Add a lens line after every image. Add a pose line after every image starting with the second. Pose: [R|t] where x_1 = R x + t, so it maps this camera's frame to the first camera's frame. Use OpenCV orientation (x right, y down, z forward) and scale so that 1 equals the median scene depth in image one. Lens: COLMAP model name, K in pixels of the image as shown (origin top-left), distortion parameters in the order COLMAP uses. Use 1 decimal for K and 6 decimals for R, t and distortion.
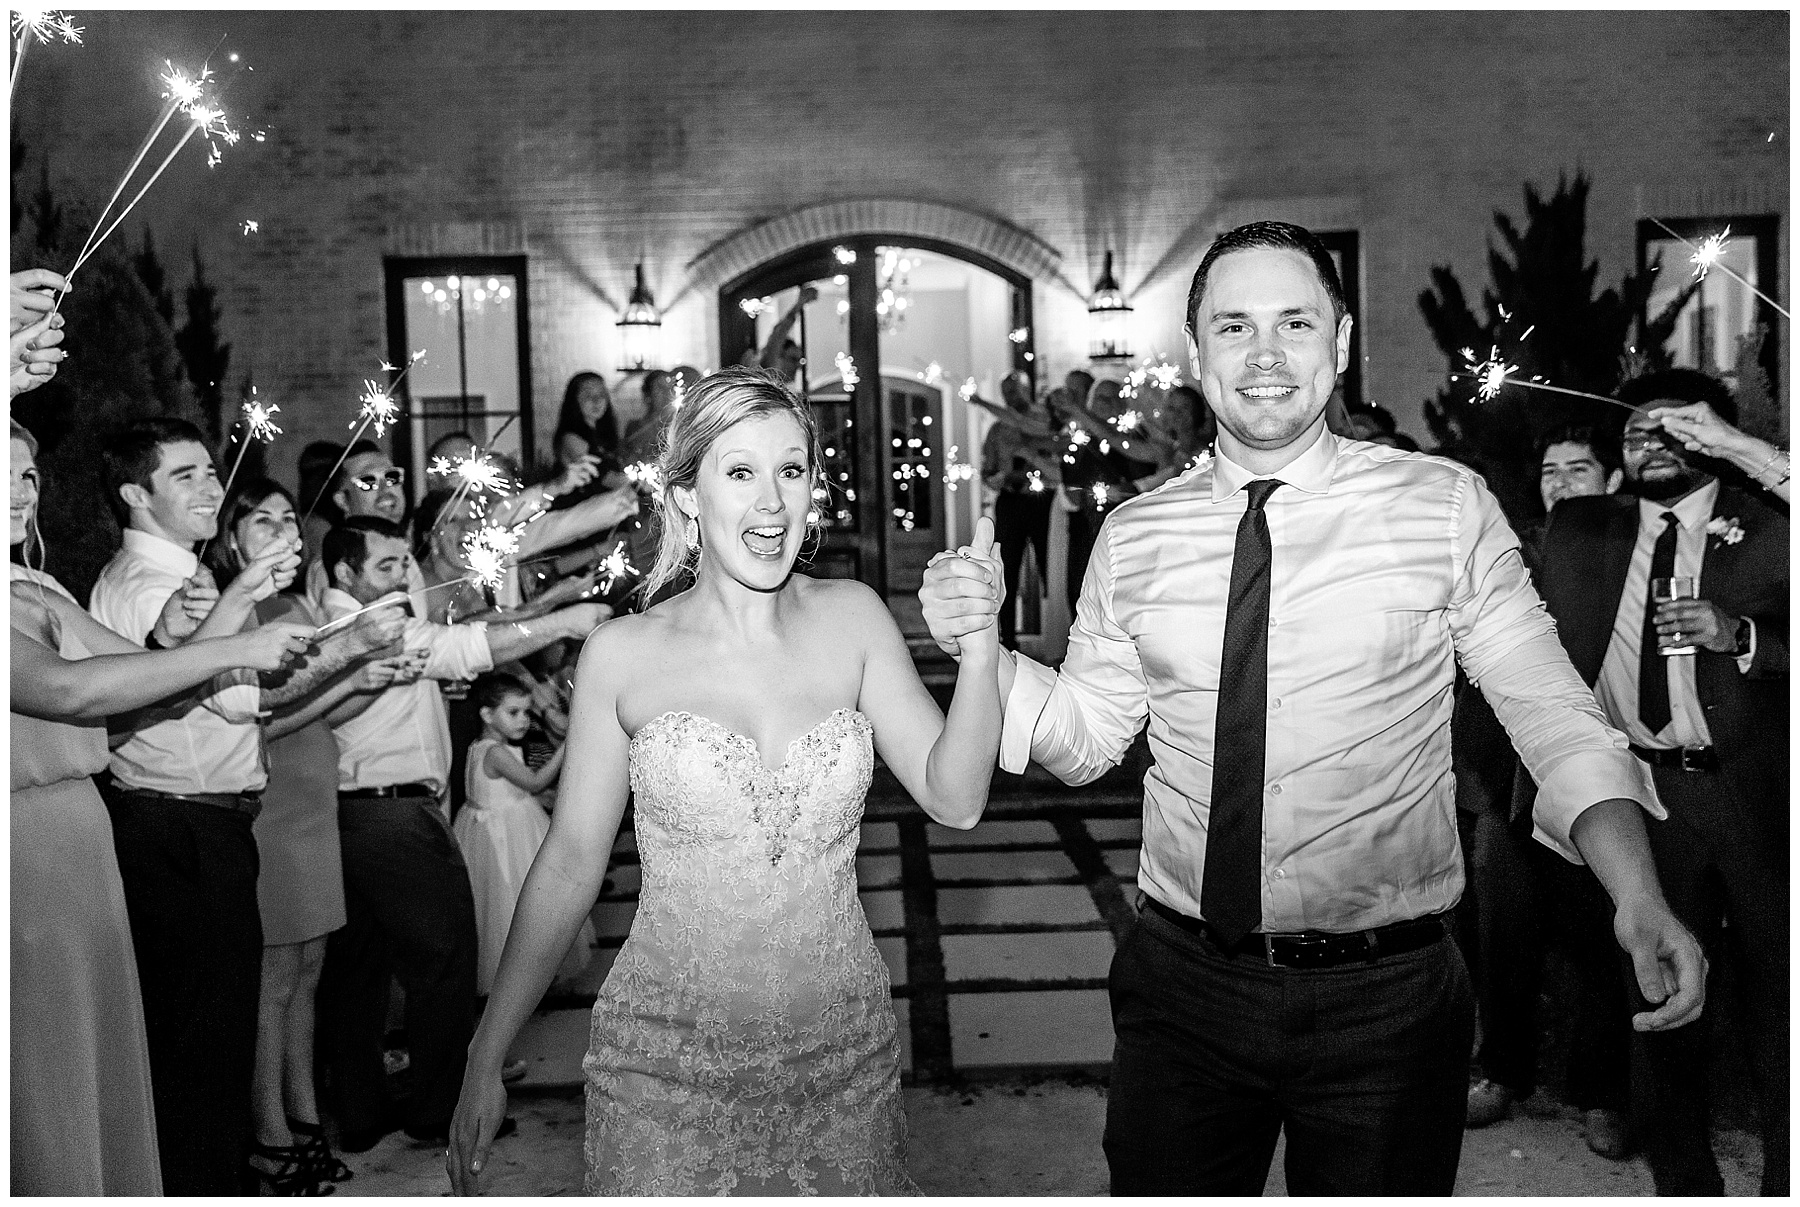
lens RADIAL K [[1967.1, 0, 900.0], [0, 1967.1, 603.5], [0, 0, 1]] dist [0.014804, 0.000447]
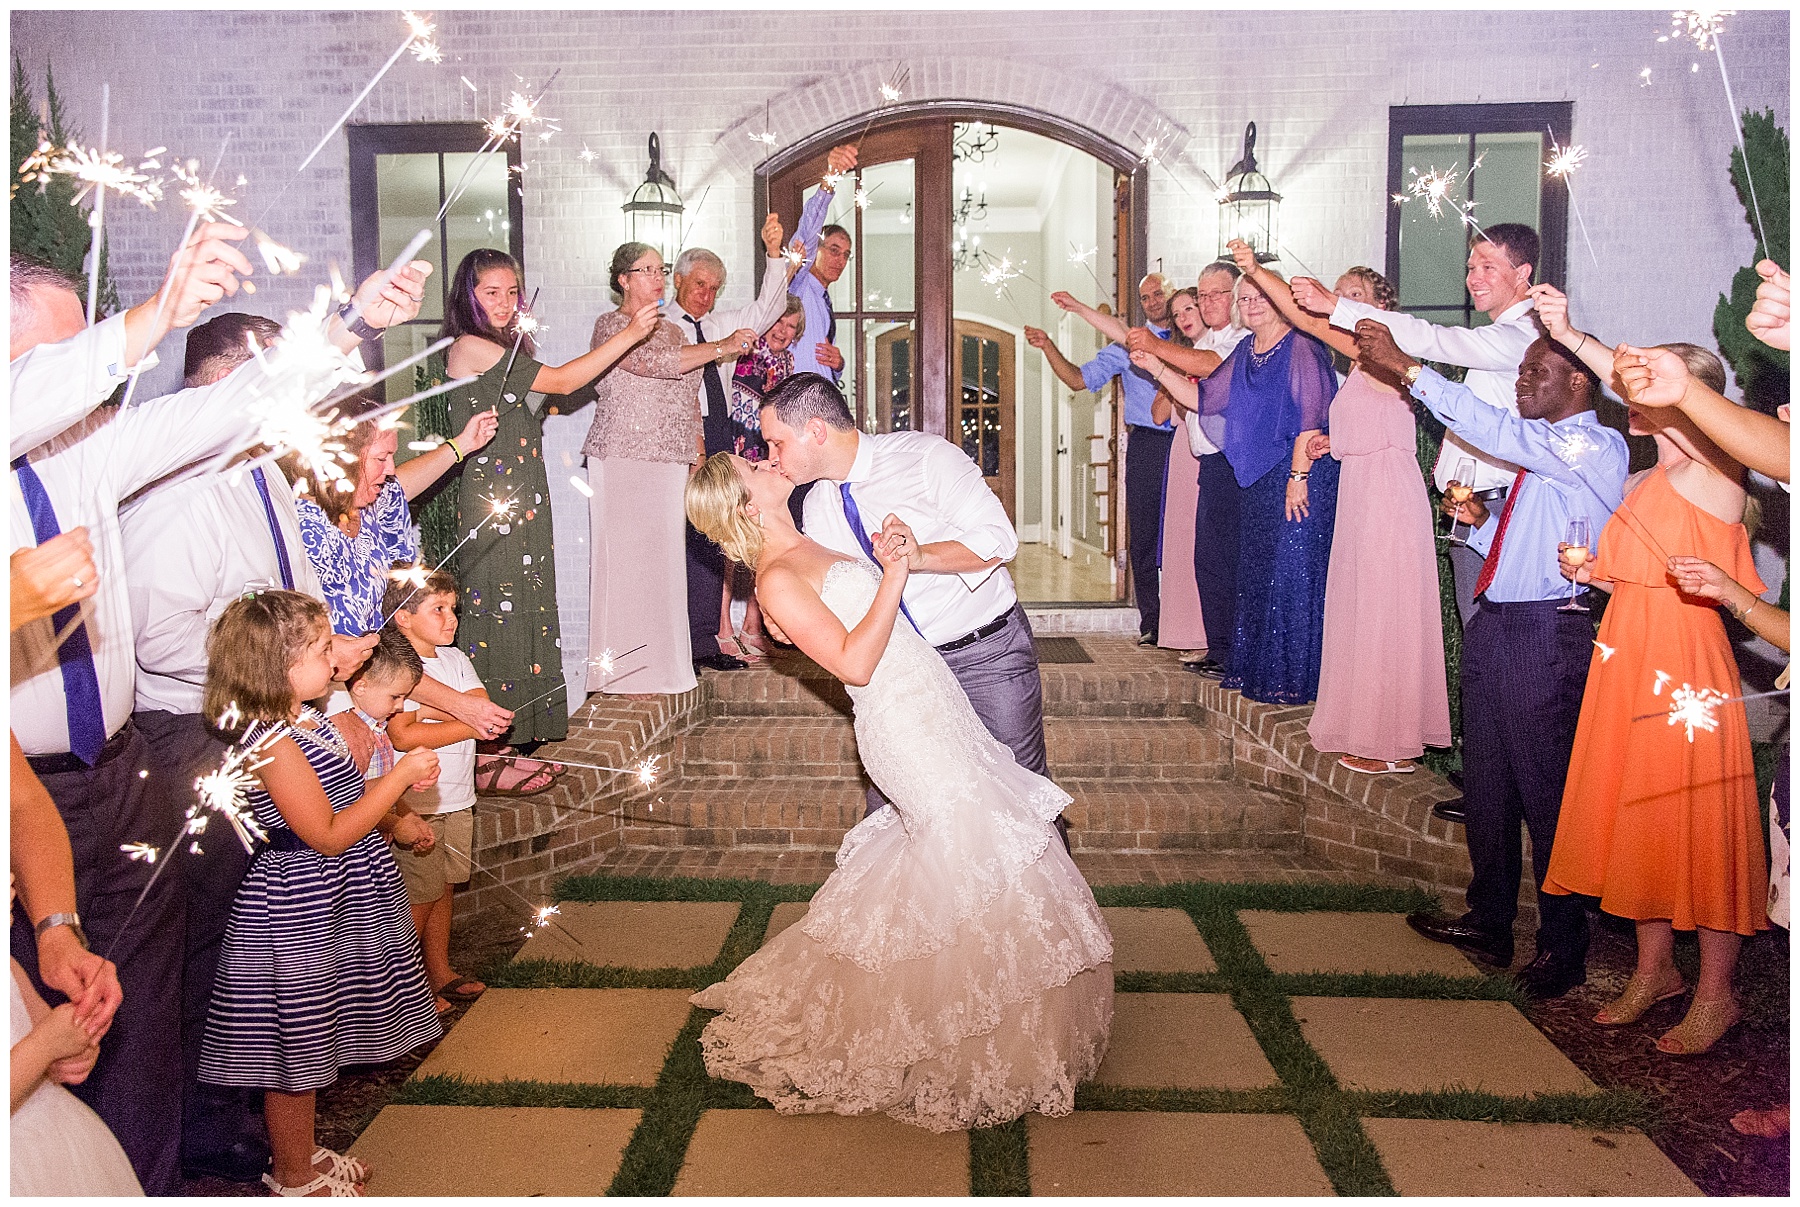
lens RADIAL K [[1420.0, 0, 872.4], [0, 1420.0, 607.0], [0, 0, 1]] dist [-0.002477, 0.002447]
pose [[0.997677, 0.029407, -0.061451, -0.003166], [-0.026451, 0.998479, 0.048377, -0.010285], [0.062780, -0.046639, 0.996937, 0.417363]]
